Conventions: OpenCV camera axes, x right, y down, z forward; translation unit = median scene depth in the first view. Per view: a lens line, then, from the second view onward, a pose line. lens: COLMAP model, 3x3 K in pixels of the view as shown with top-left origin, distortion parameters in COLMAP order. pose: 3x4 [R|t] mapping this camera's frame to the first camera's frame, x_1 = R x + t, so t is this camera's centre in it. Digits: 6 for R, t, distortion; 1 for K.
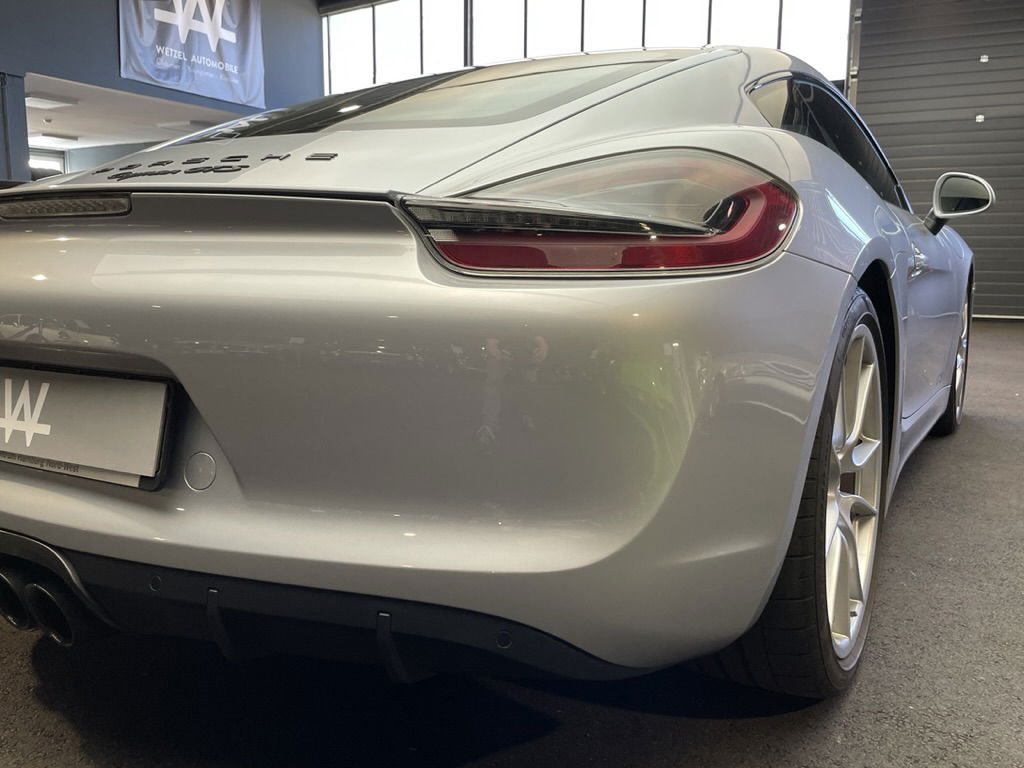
lens RADIAL K [[871.9, 0, 510.4], [0, 871.9, 378.6], [0, 0, 1]] dist [0.082989, -0.105679]
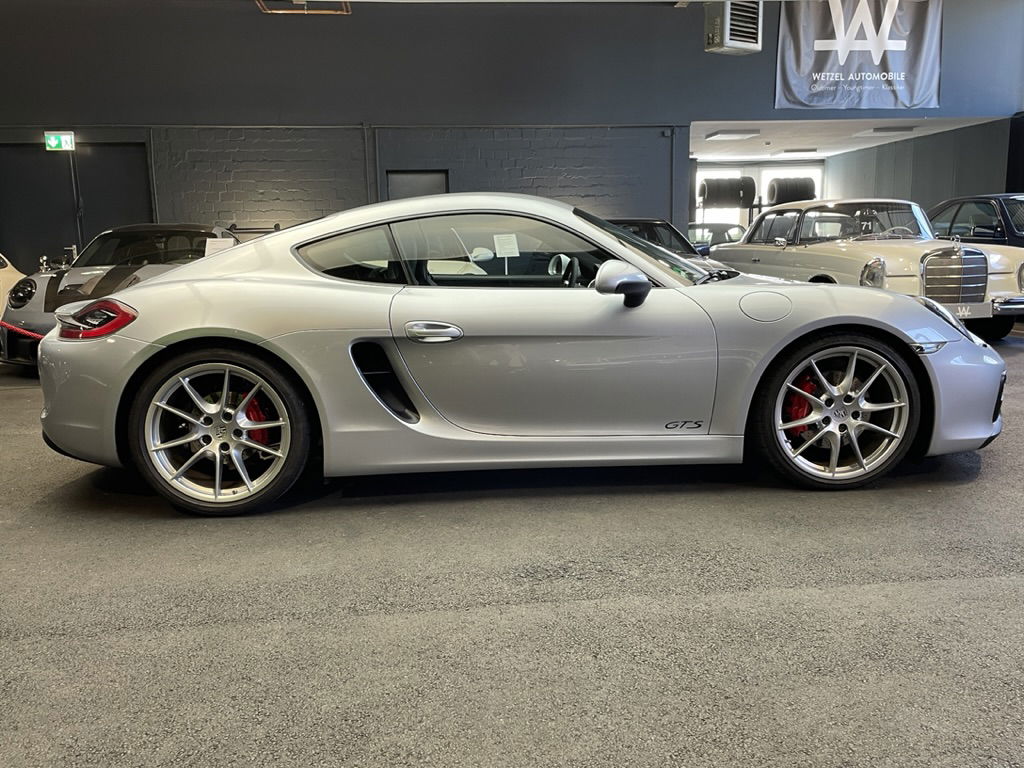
lens RADIAL K [[871.9, 0, 501.9], [0, 871.9, 393.0], [0, 0, 1]] dist [0.082989, -0.105679]
pose [[0.580387, 0.123574, -0.804910, 0.323035], [-0.093199, 0.992004, 0.085096, -0.030682], [0.808990, 0.025628, 0.587263, 0.027793]]
